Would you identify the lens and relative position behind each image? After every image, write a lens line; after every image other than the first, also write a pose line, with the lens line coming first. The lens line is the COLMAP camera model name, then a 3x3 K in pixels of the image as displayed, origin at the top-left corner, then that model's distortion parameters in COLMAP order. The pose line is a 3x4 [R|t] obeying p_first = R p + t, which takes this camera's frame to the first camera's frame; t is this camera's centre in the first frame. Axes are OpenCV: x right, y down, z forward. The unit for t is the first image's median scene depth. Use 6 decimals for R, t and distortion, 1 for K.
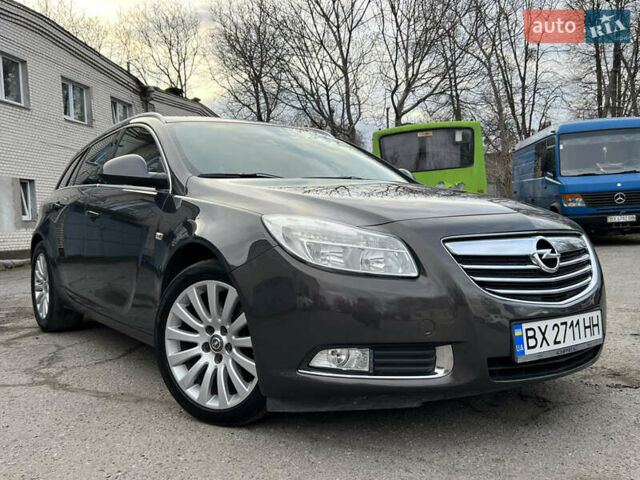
lens RADIAL K [[612.9, 0, 320.0], [0, 612.9, 240.0], [0, 0, 1]] dist [0.024315, -0.024664]
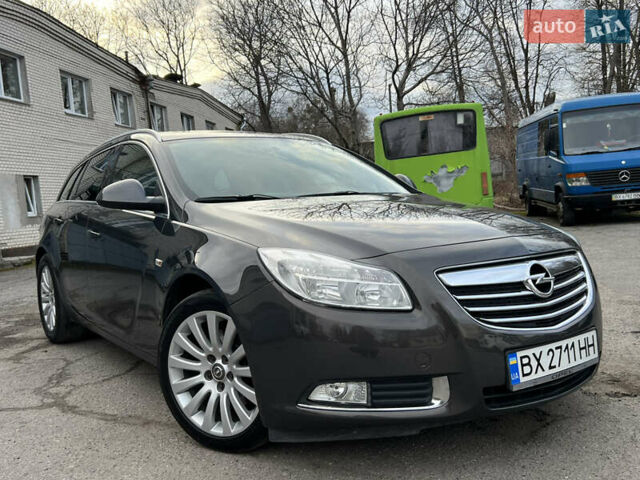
lens RADIAL K [[613.8, 0, 320.0], [0, 613.8, 240.0], [0, 0, 1]] dist [0.015657, -0.009853]
pose [[0.999394, -0.033110, -0.010705, 0.012772], [0.033446, 0.998897, 0.032966, -0.055264], [0.009602, -0.033304, 0.999399, -0.006966]]
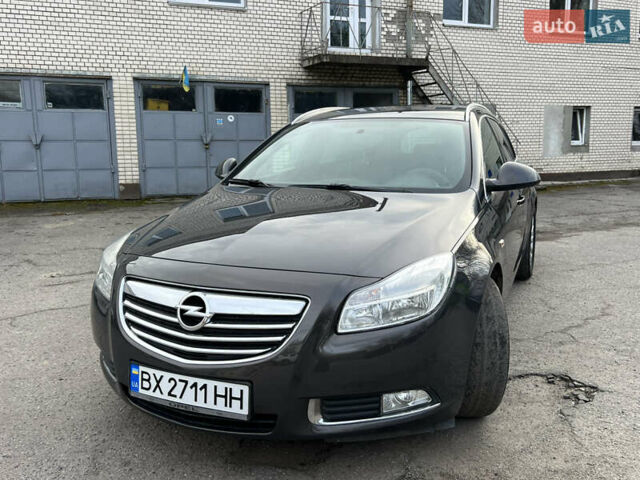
lens RADIAL K [[571.5, 0, 320.0], [0, 571.5, 240.0], [0, 0, 1]] dist [0.001535, 0.001149]
pose [[0.516610, 0.164868, -0.840198, 0.801192], [-0.026287, 0.983878, 0.176898, -0.169620], [0.855817, -0.069301, 0.512615, 0.454374]]
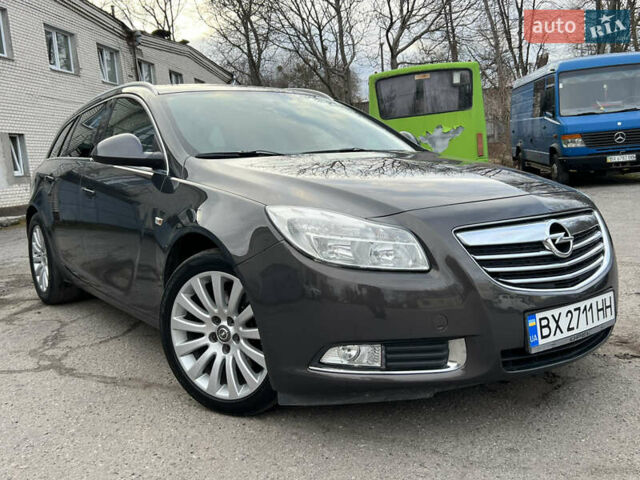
lens RADIAL K [[614.1, 0, 323.1], [0, 614.1, 236.6], [0, 0, 1]] dist [0.020908, -0.019790]
pose [[0.999516, -0.029906, 0.008549, -0.009149], [0.029014, 0.995495, 0.090269, -0.050553], [-0.011210, -0.089978, 0.995881, 0.021449]]
